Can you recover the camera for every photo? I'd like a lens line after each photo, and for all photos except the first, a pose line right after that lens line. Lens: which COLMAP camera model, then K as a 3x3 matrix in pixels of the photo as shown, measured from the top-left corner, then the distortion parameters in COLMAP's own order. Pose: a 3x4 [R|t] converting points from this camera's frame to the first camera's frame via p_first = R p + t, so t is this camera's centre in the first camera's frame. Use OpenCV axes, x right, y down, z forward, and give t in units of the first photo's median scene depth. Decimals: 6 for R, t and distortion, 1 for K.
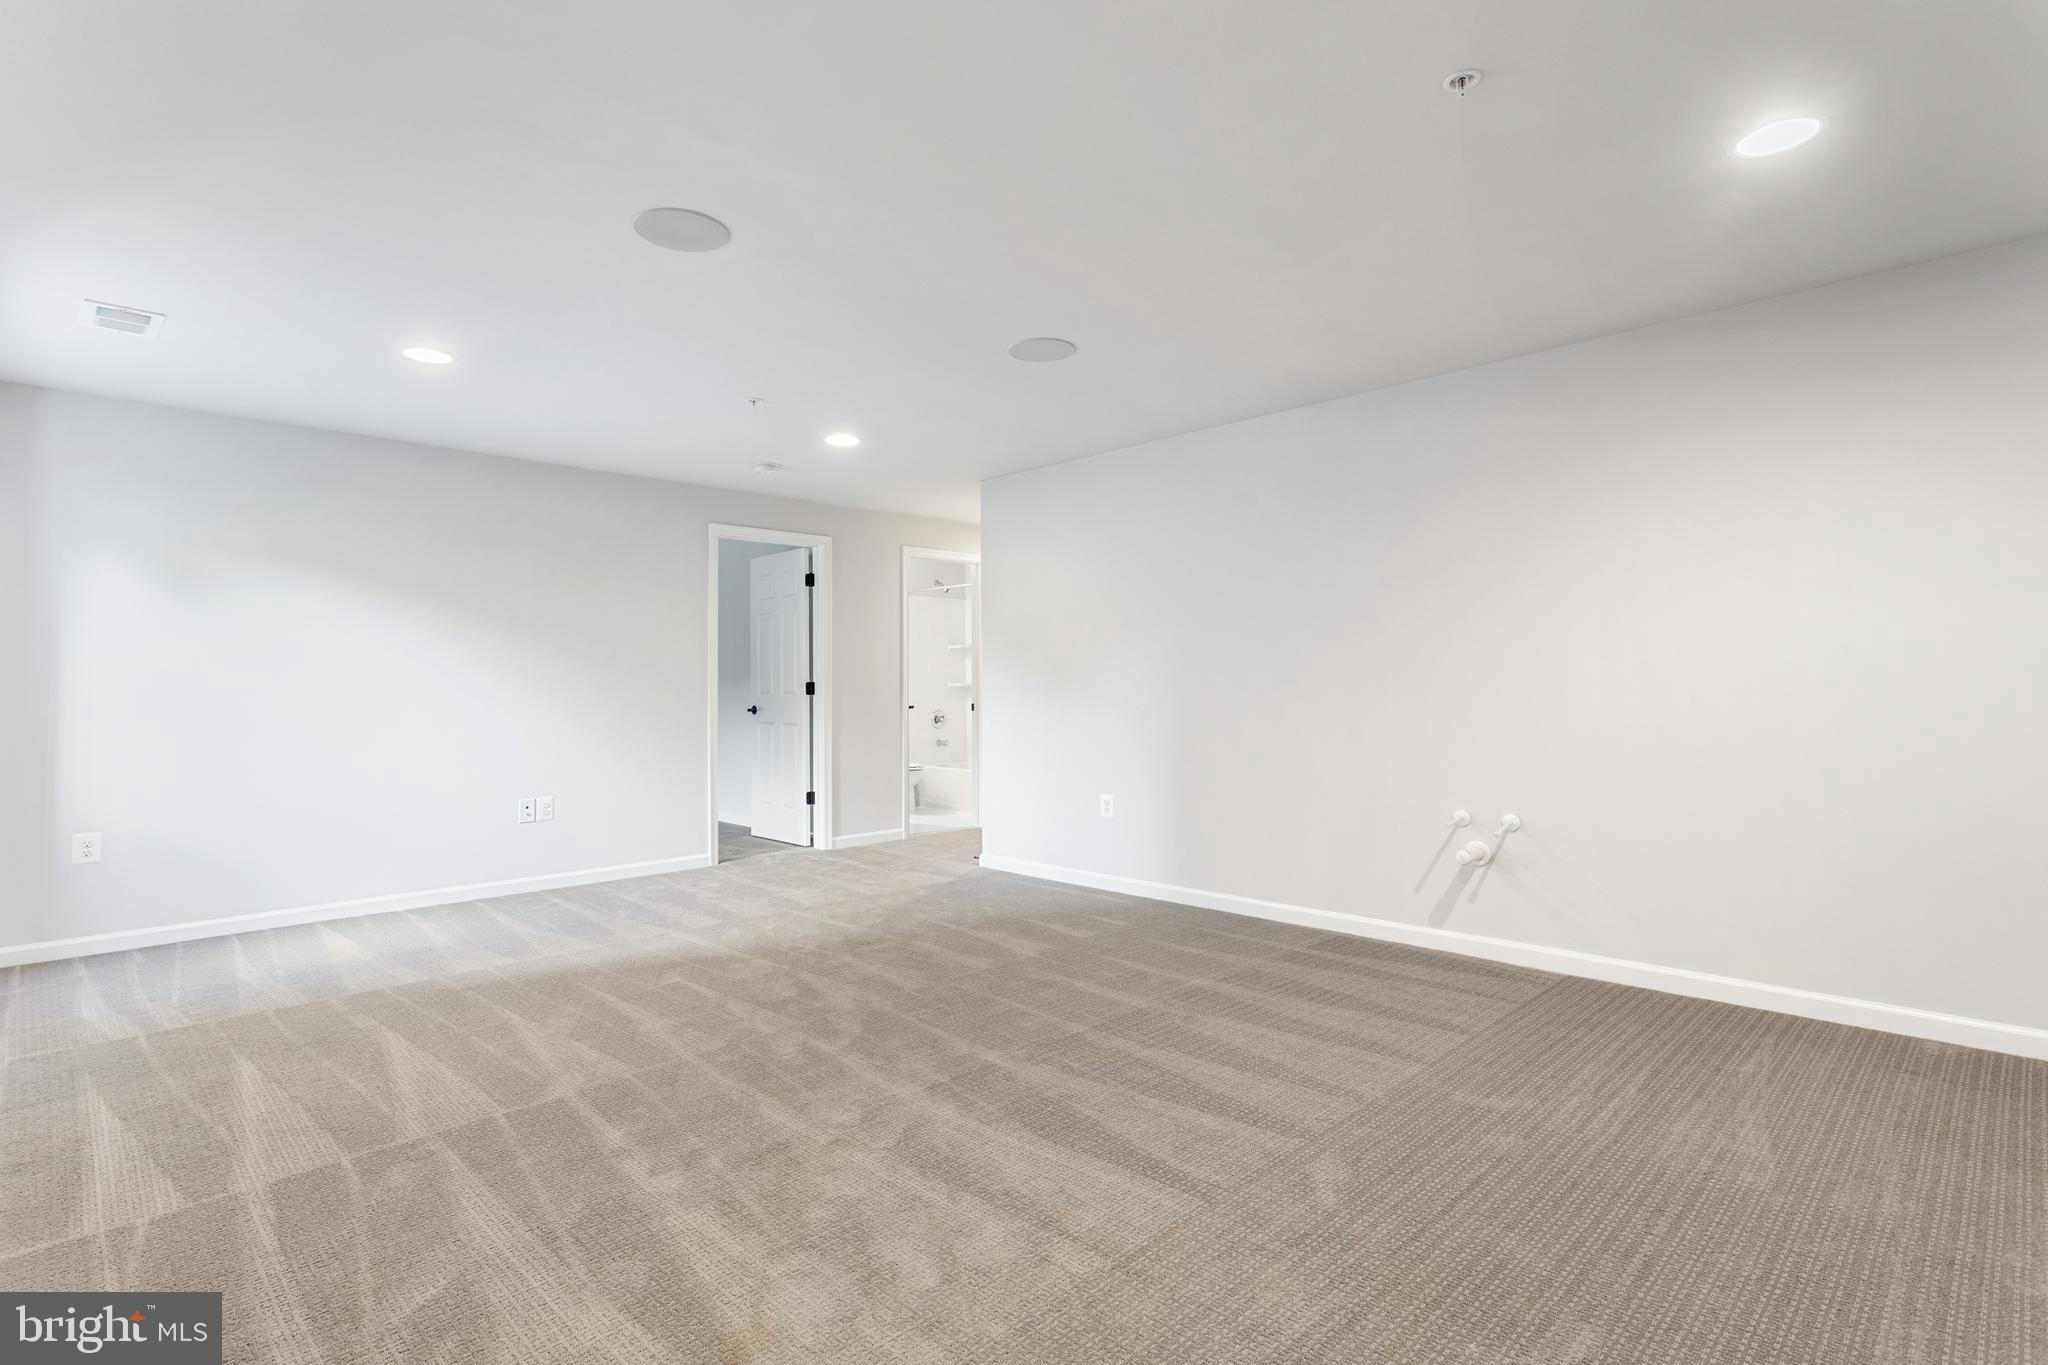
lens RADIAL K [[969.5, 0, 1023.4], [0, 969.5, 680.3], [0, 0, 1]] dist [-0.001470, 0.001835]
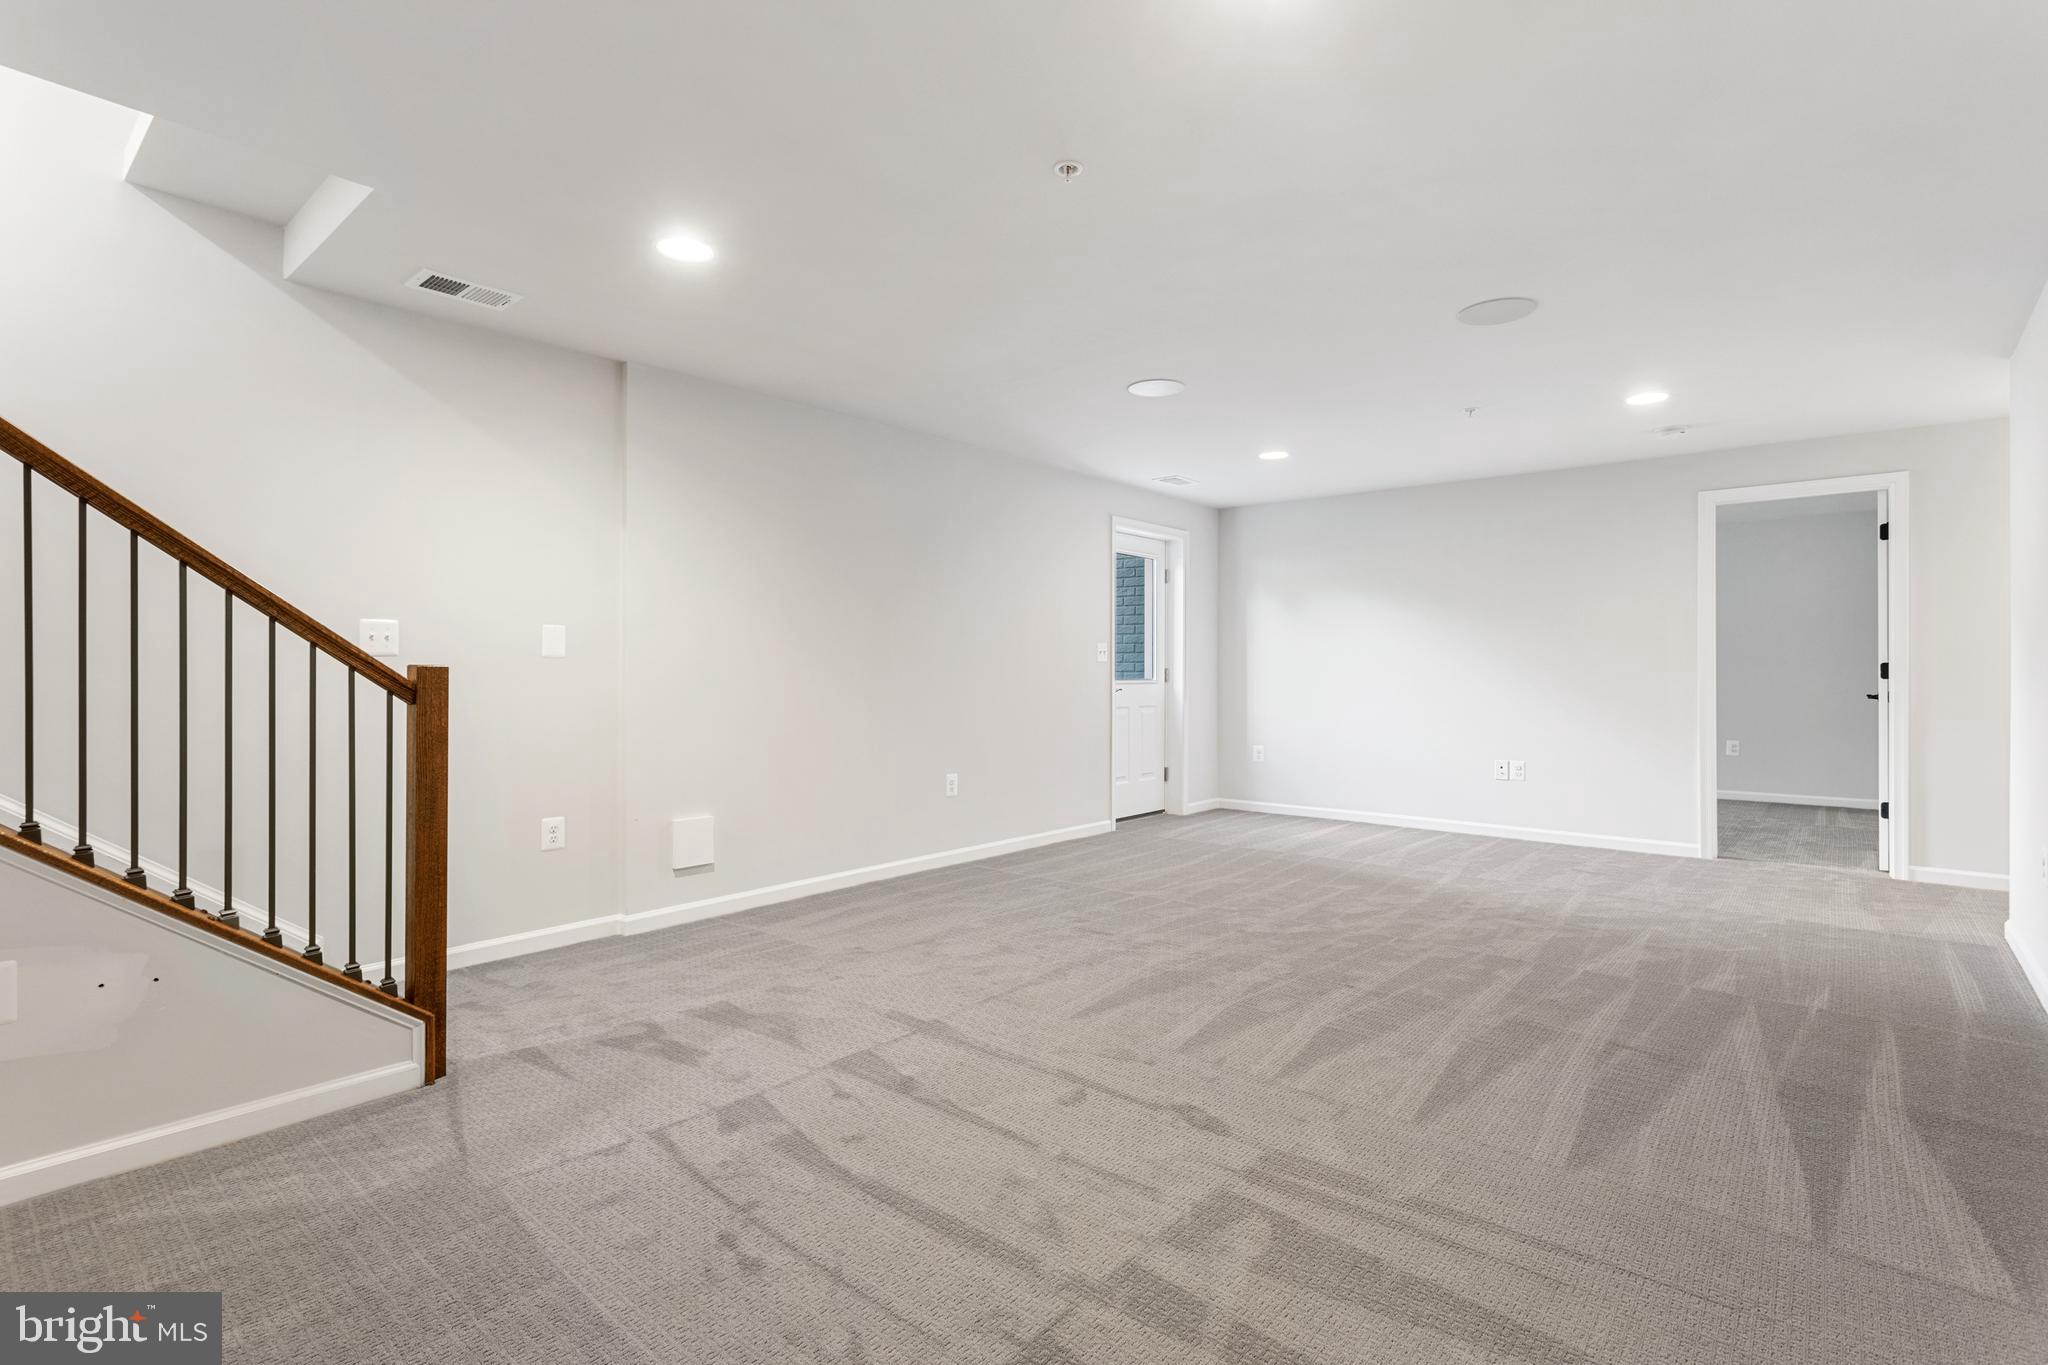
lens RADIAL K [[969.5, 0, 1034.8], [0, 969.5, 680.2], [0, 0, 1]] dist [-0.001470, 0.001835]
pose [[0.093710, 0.016141, -0.995469, 0.973536], [0.004475, 0.999852, 0.016633, 0.001382], [0.995590, -0.006014, 0.093624, 0.485789]]
